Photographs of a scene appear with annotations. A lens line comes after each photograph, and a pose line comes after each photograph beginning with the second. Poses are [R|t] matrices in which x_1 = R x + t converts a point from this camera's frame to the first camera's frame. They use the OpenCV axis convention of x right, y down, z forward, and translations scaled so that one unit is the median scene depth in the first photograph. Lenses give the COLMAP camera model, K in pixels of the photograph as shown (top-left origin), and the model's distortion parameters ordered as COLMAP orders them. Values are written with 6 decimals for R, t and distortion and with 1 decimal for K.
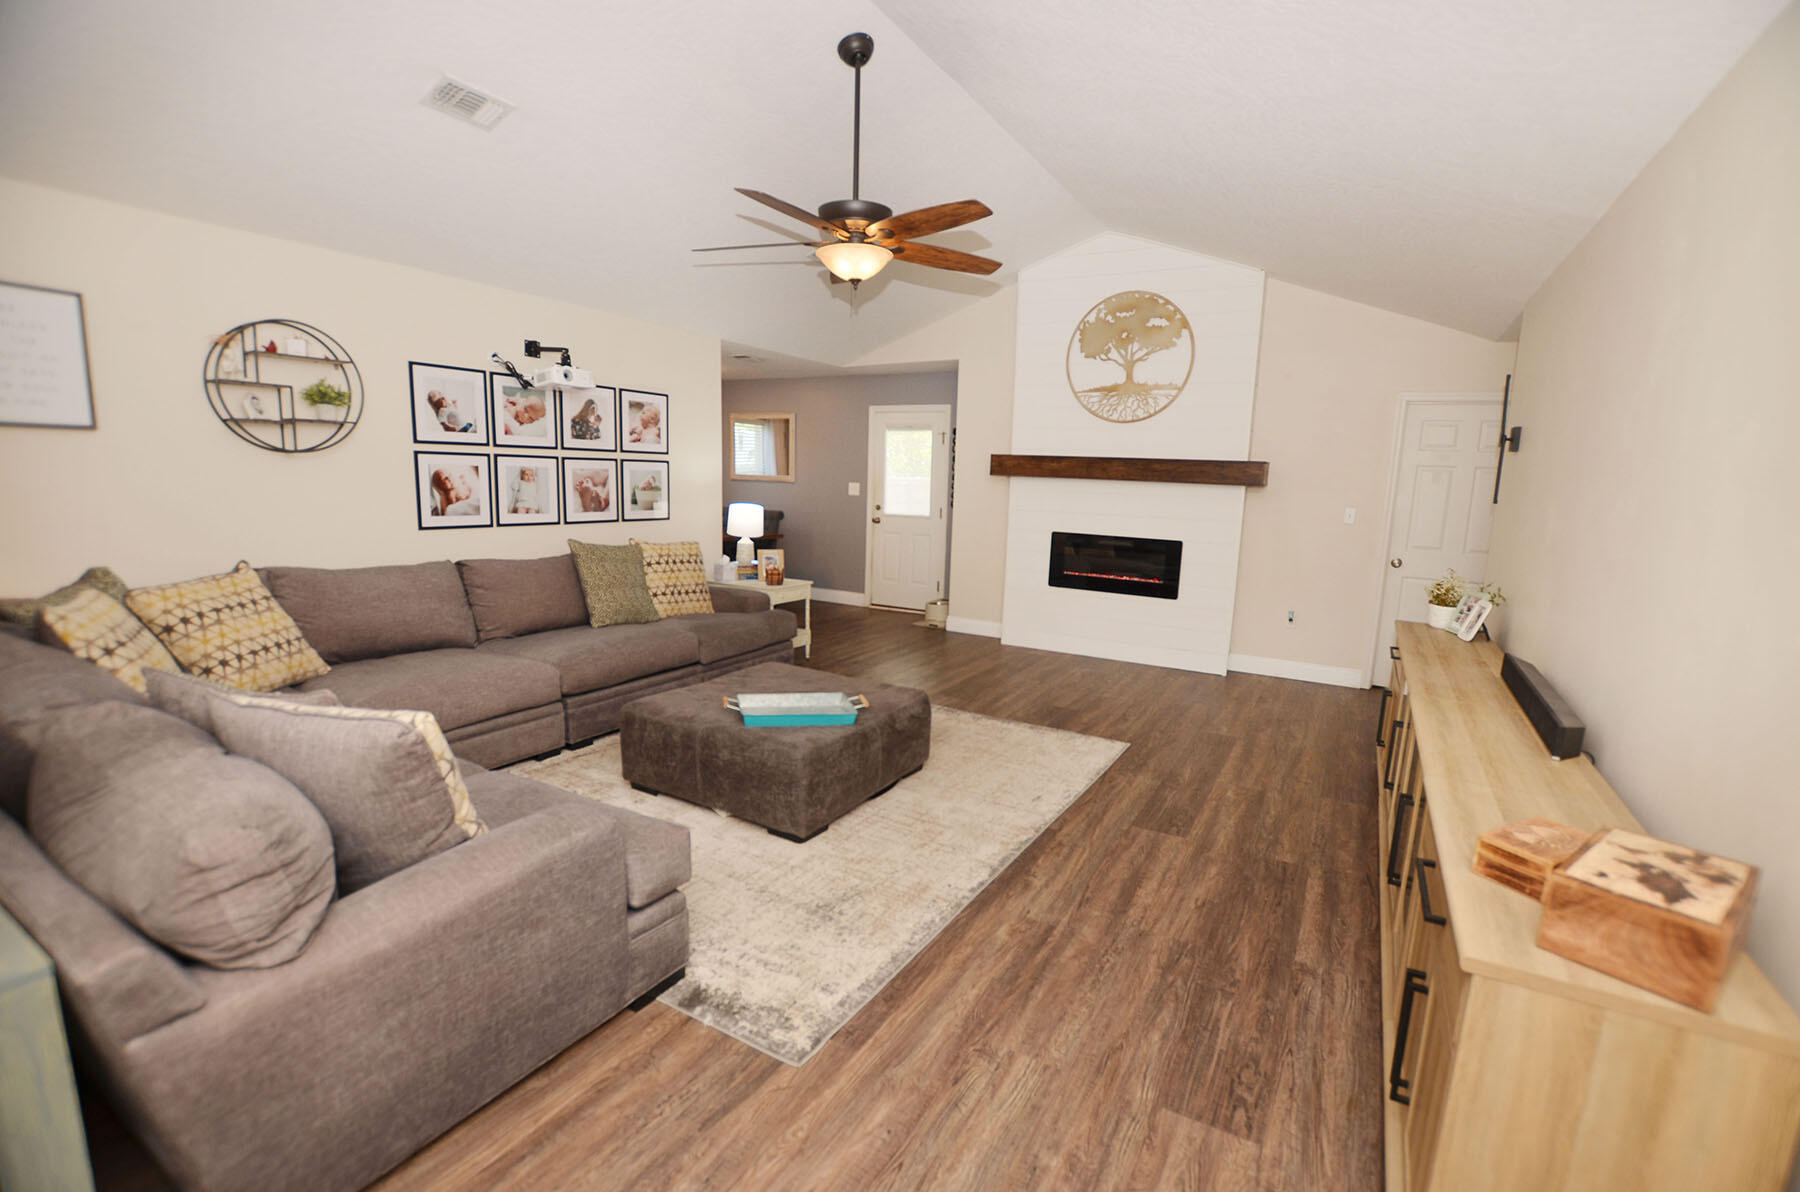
lens RADIAL K [[780.3, 0, 910.7], [0, 780.3, 595.5], [0, 0, 1]] dist [-0.030726, 0.002071]
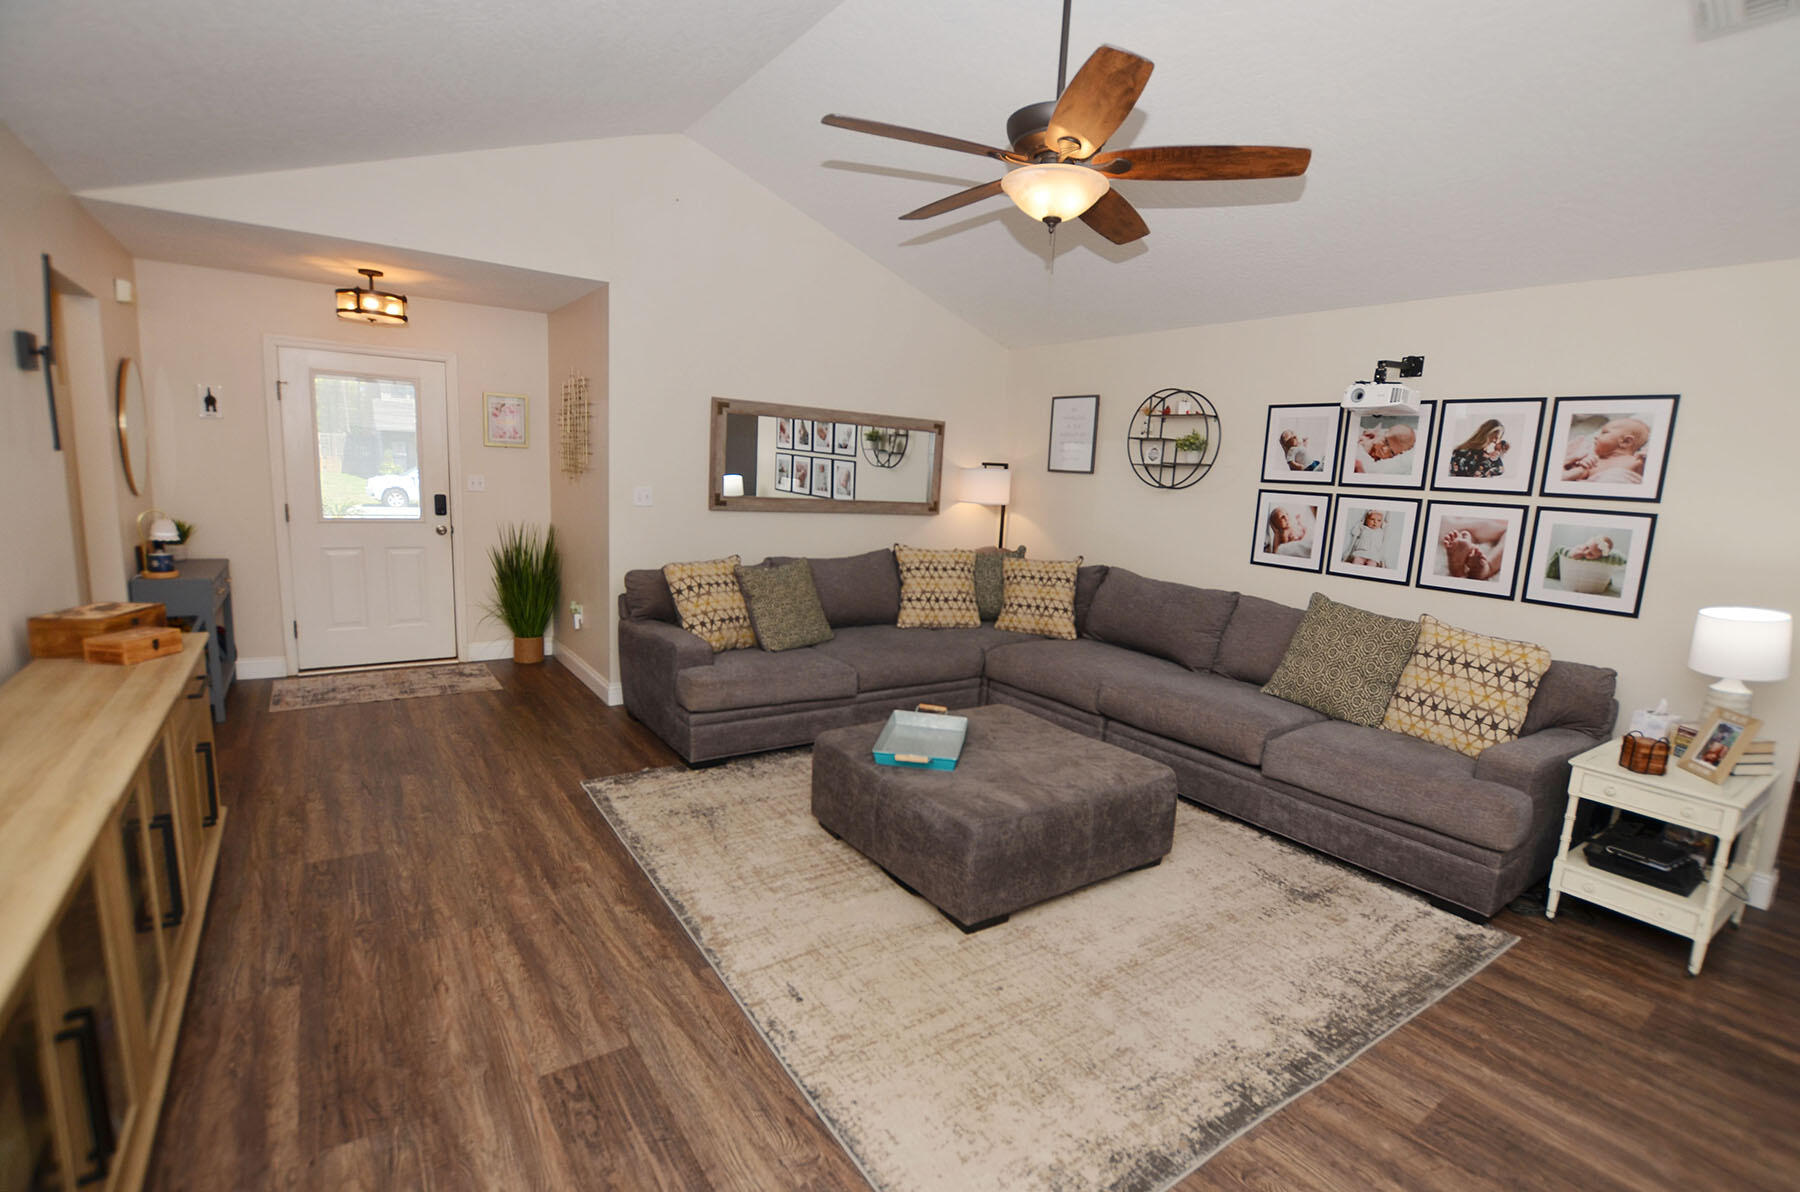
lens RADIAL K [[780.3, 0, 907.5], [0, 780.3, 597.7], [0, 0, 1]] dist [-0.030726, 0.002071]
pose [[-0.381302, 0.092792, -0.919782, 0.523129], [-0.208891, 0.960568, 0.183504, -0.136532], [0.900541, 0.262105, -0.346883, 0.954075]]
